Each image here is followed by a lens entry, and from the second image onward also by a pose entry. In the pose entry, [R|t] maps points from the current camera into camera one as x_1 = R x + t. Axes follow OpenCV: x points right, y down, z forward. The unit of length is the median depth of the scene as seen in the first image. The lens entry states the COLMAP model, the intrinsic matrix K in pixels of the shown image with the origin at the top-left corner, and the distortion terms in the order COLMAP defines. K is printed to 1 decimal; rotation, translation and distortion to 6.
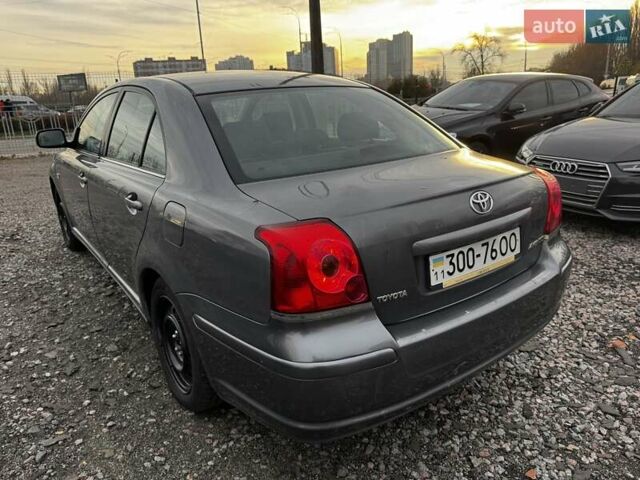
lens RADIAL K [[491.0, 0, 320.0], [0, 491.0, 240.0], [0, 0, 1]] dist [0.007722, -0.008811]
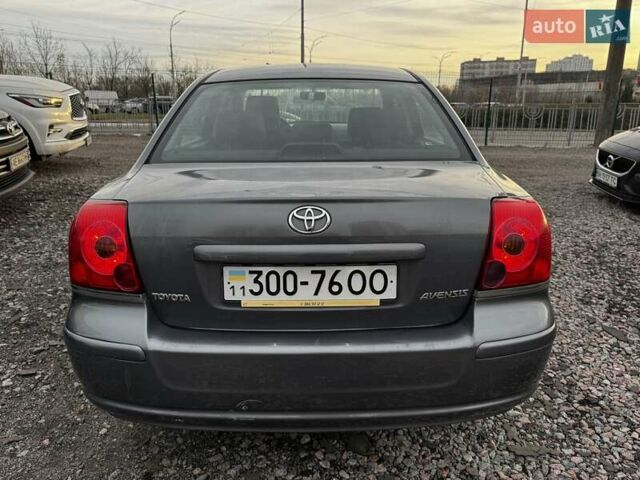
lens RADIAL K [[491.9, 0, 321.0], [0, 491.9, 229.3], [0, 0, 1]] dist [0.024904, -0.005679]
pose [[0.810343, 0.186218, -0.555579, 0.788495], [-0.198533, 0.979331, 0.038679, -0.094506], [0.551298, 0.078957, 0.830564, 0.322357]]
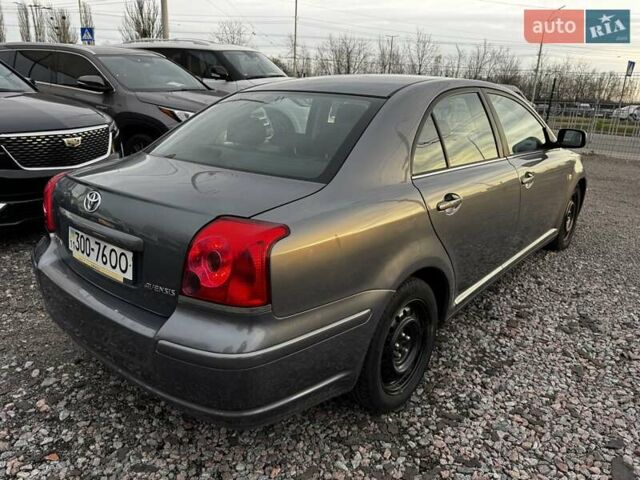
lens RADIAL K [[491.0, 0, 320.0], [0, 491.0, 240.0], [0, 0, 1]] dist [0.007722, -0.008811]
pose [[0.217549, 0.324224, -0.920625, 1.421755], [-0.317546, 0.915414, 0.247351, -0.414540], [0.922950, 0.238530, 0.302104, 1.131247]]
